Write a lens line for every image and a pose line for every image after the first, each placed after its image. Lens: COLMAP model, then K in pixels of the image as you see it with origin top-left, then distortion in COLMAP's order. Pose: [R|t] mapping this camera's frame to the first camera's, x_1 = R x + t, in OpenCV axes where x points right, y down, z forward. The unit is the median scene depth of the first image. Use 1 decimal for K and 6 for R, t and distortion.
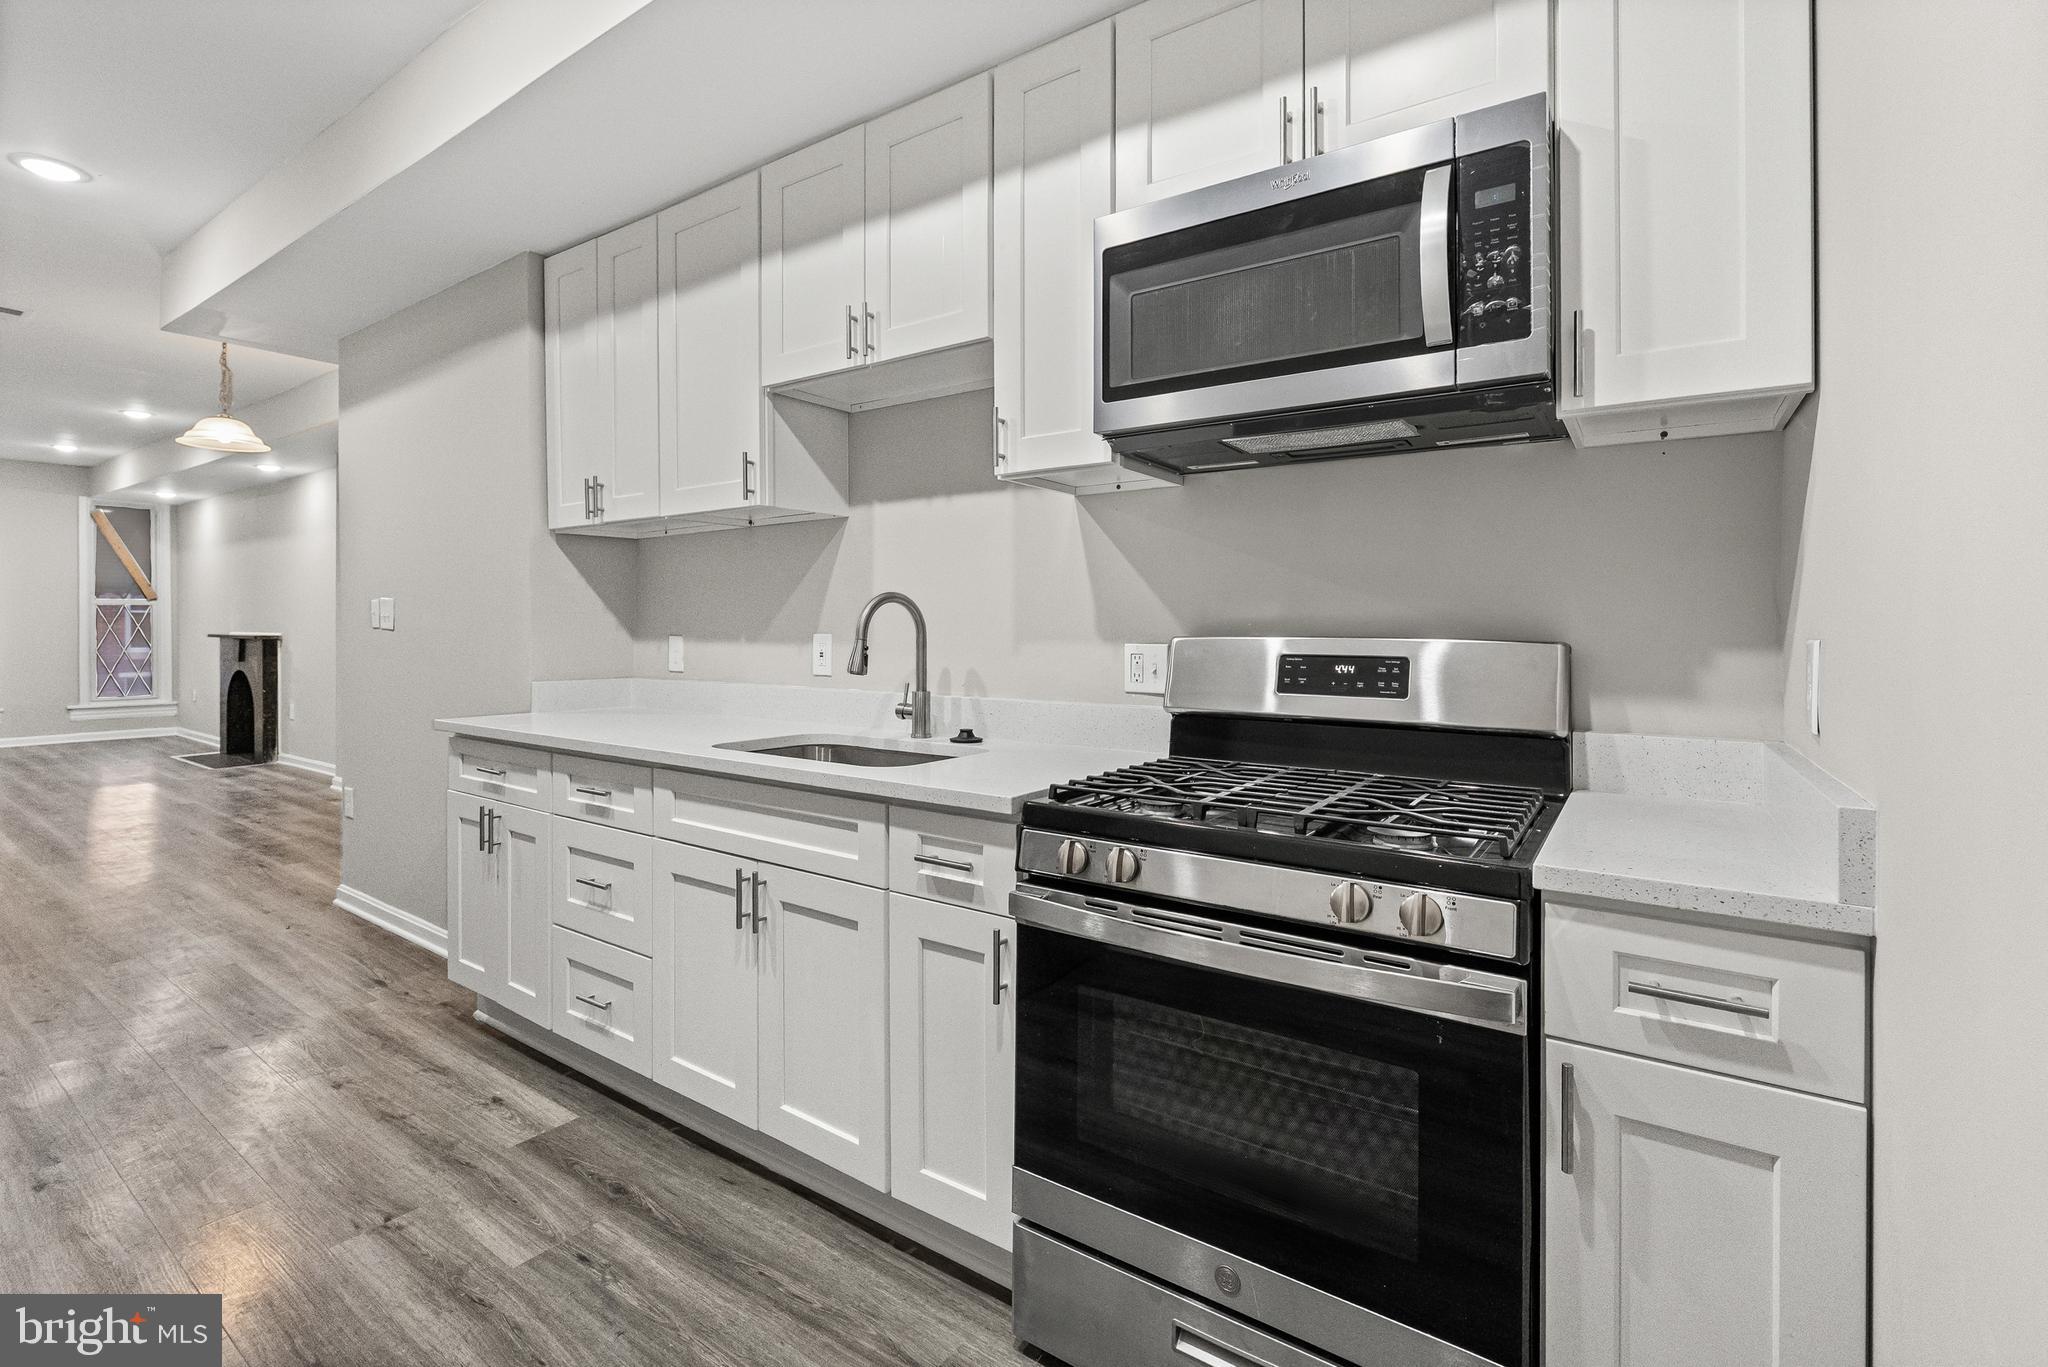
lens RADIAL K [[922.3, 0, 1006.2], [0, 922.3, 623.7], [0, 0, 1]] dist [-0.001671, -0.000596]
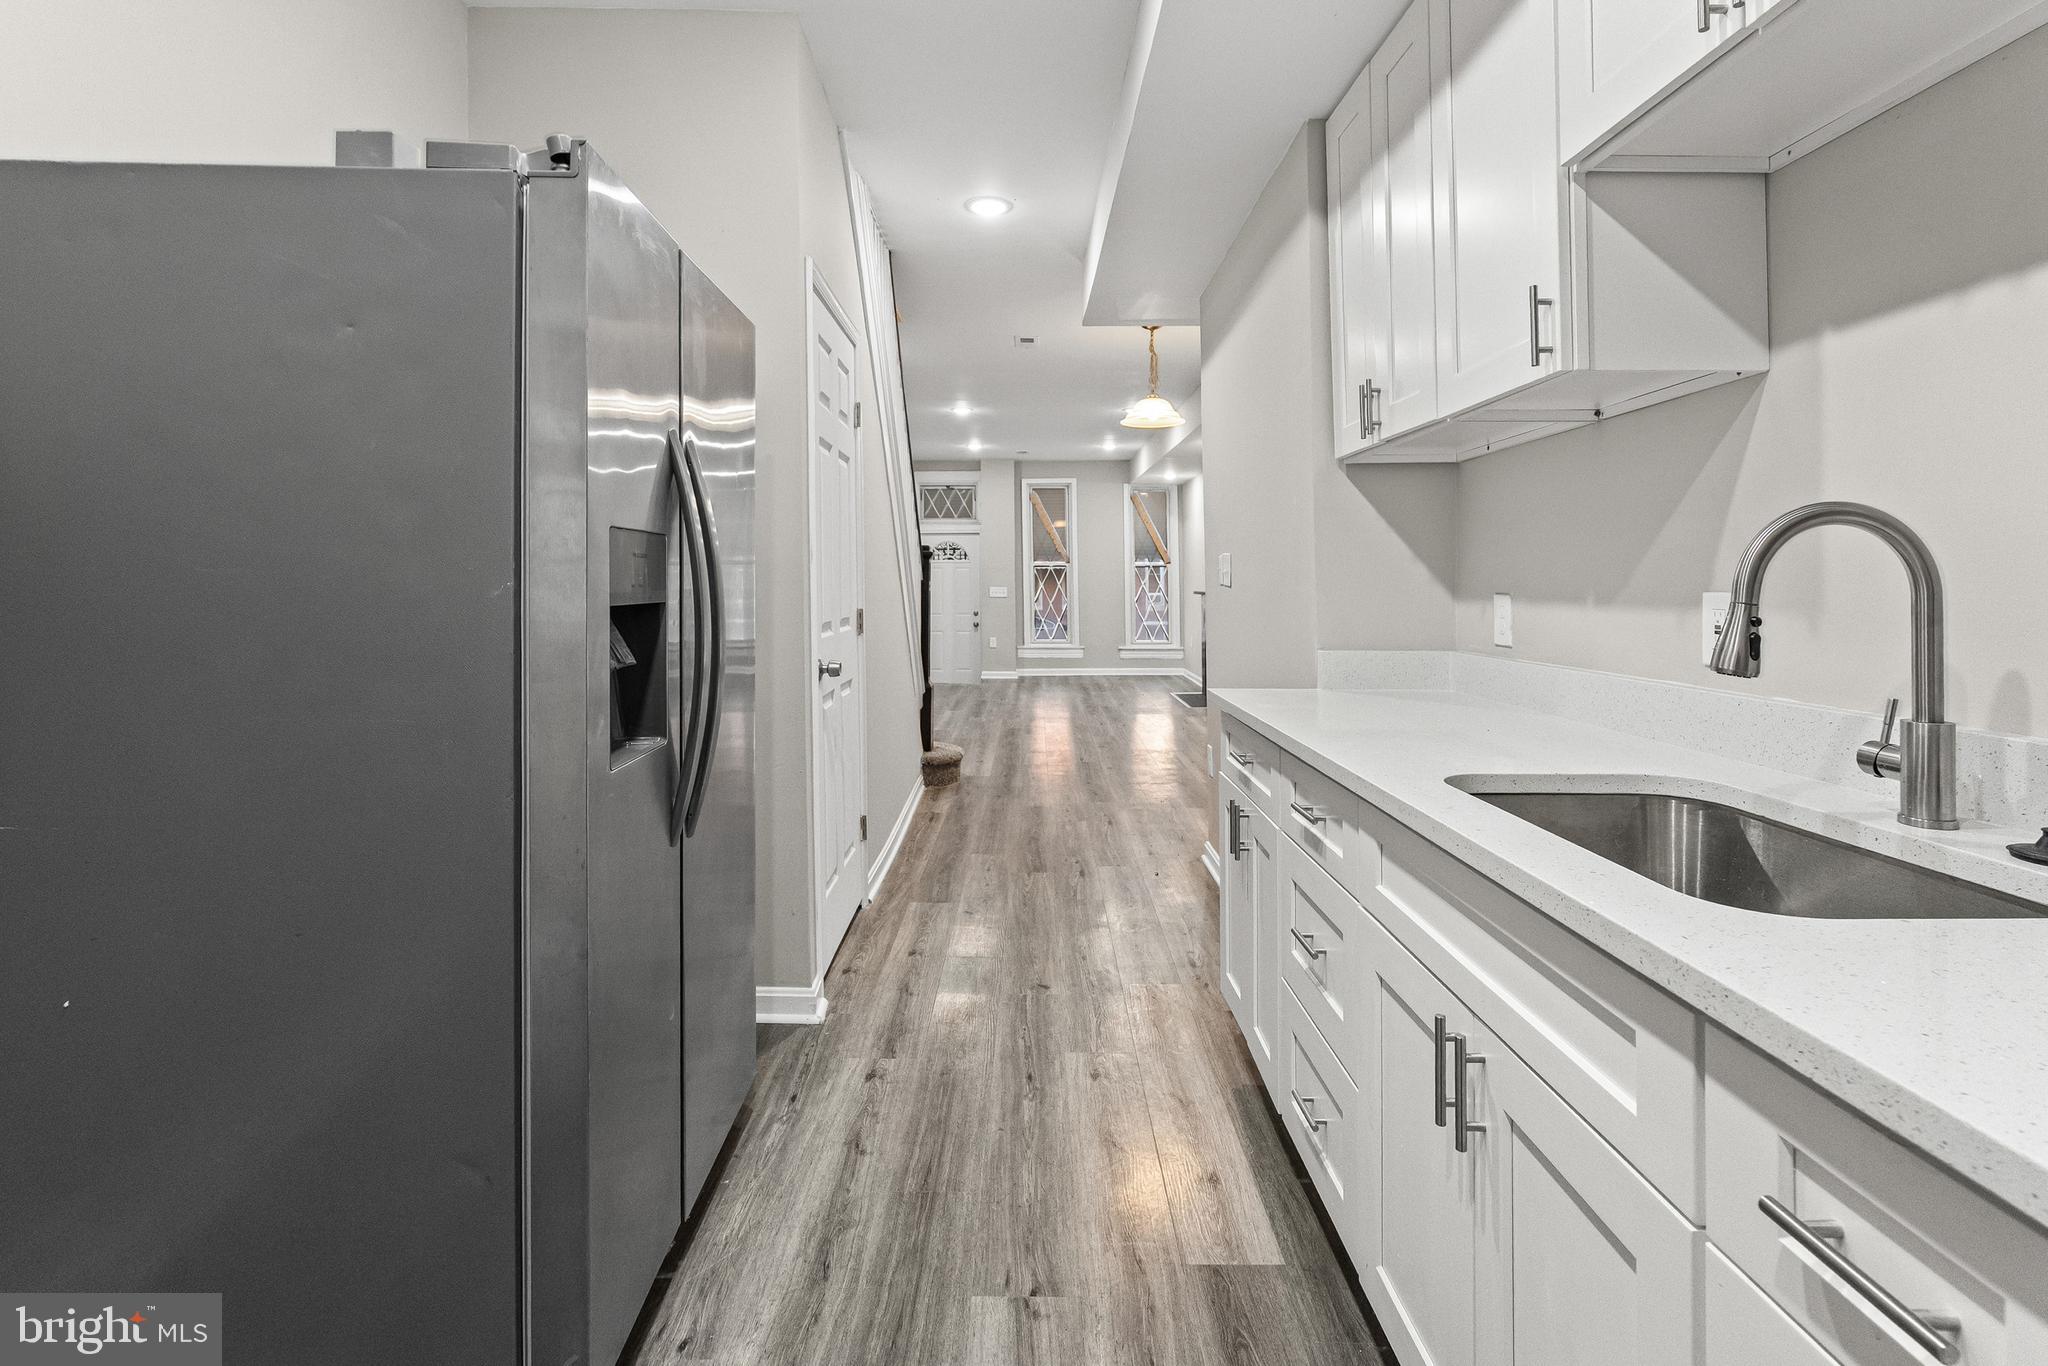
lens RADIAL K [[972.6, 0, 1030.5], [0, 972.6, 583.2], [0, 0, 1]] dist [-0.002825, 0.000010]
pose [[0.594931, -0.004390, -0.803765, 0.026948], [0.005851, 0.999982, -0.001130, 0.004645], [0.803756, -0.004031, 0.594946, 0.368996]]
